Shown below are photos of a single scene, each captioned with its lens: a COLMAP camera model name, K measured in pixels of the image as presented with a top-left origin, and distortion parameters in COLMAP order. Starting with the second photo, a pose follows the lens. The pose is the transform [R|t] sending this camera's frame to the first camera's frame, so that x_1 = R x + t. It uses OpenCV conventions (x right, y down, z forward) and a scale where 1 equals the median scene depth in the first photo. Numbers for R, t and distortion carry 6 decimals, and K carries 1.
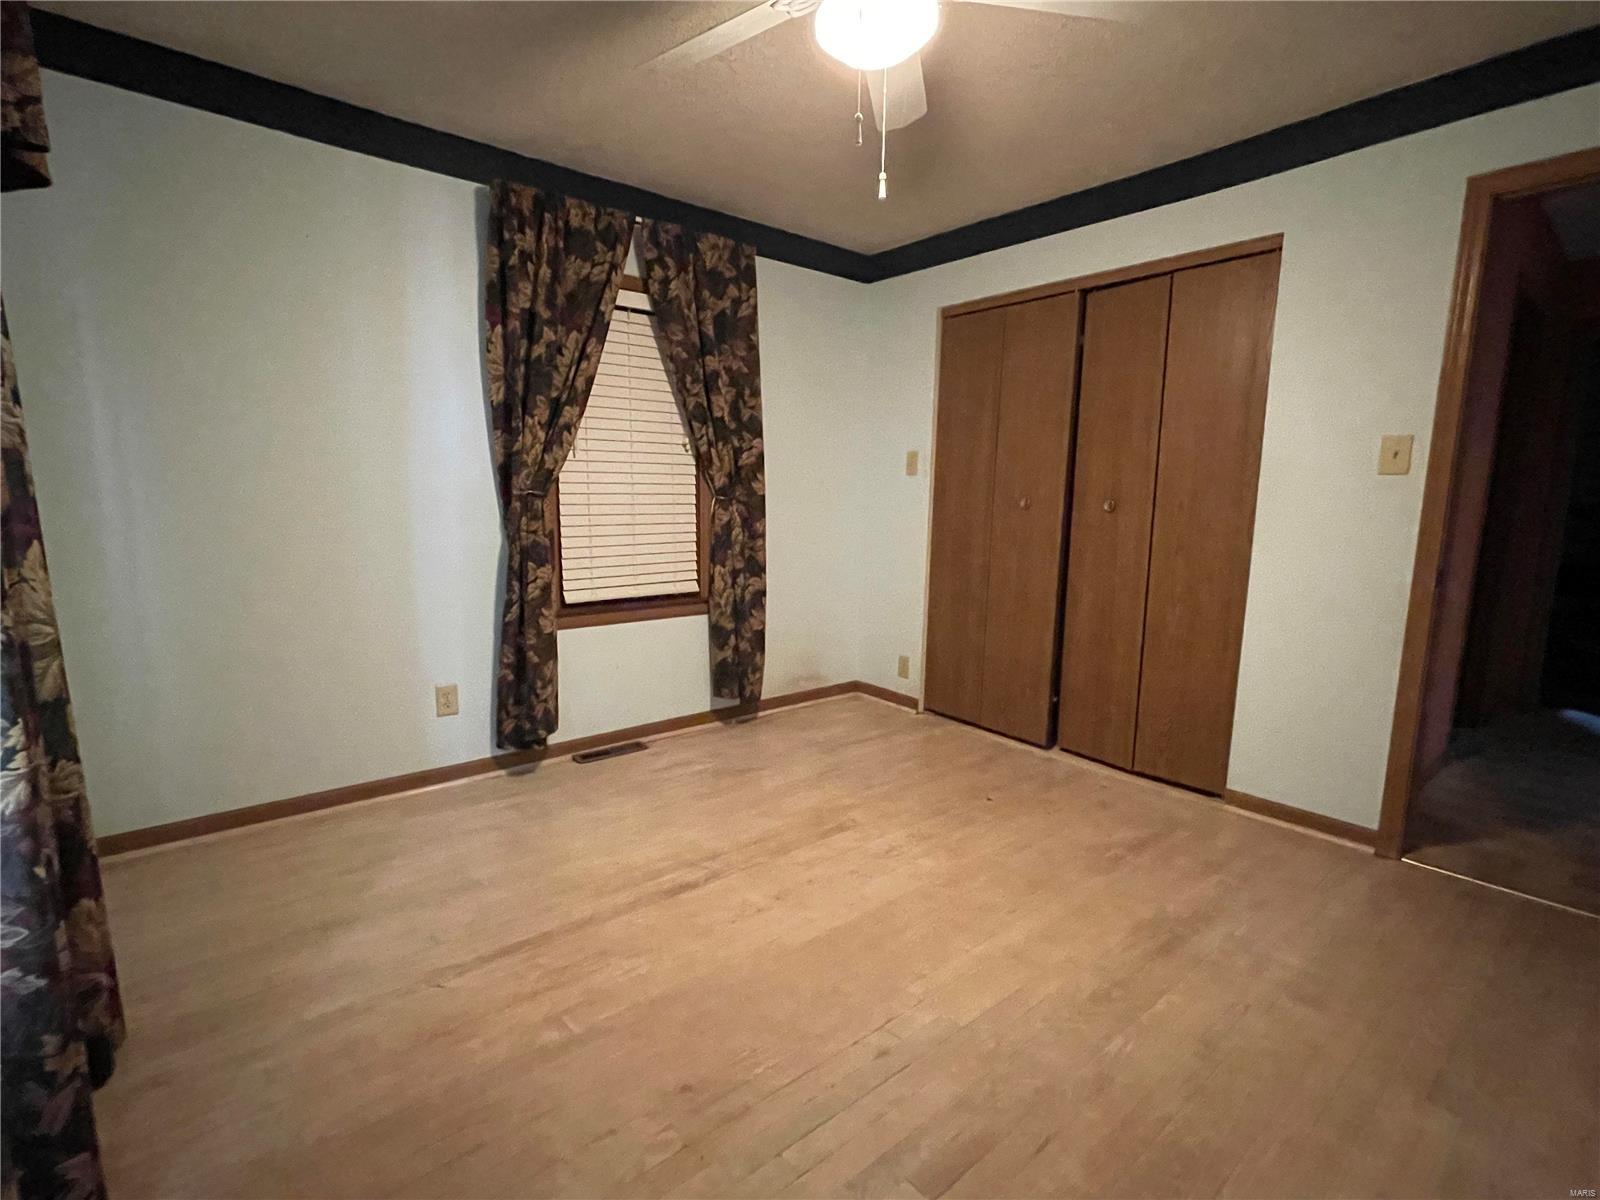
lens RADIAL K [[738.9, 0, 797.8], [0, 738.9, 603.4], [0, 0, 1]] dist [-0.004323, -0.000373]
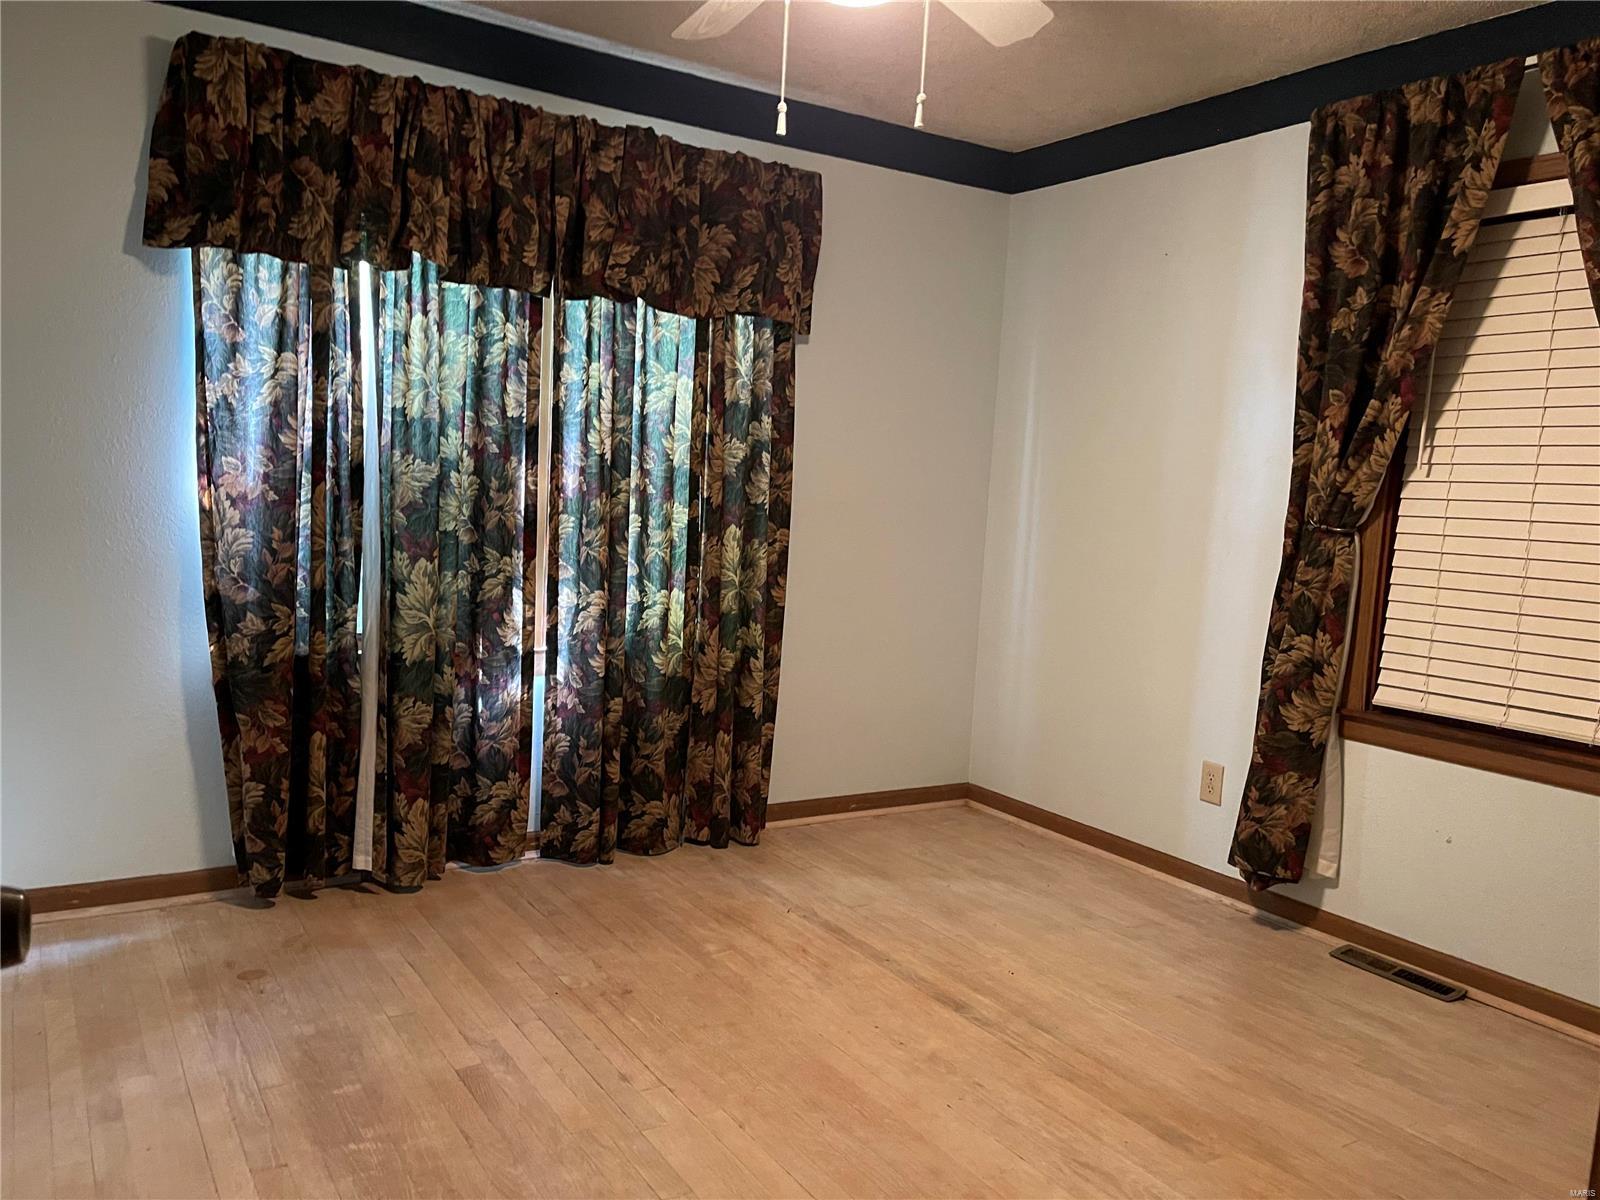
lens RADIAL K [[1211.0, 0, 801.4], [0, 1211.0, 605.0], [0, 0, 1]] dist [0.072186, -0.100092]
pose [[-0.113741, 0.084332, -0.989925, 0.925676], [-0.197641, 0.974556, 0.105732, -0.115575], [0.973654, 0.207675, -0.094179, 0.717537]]
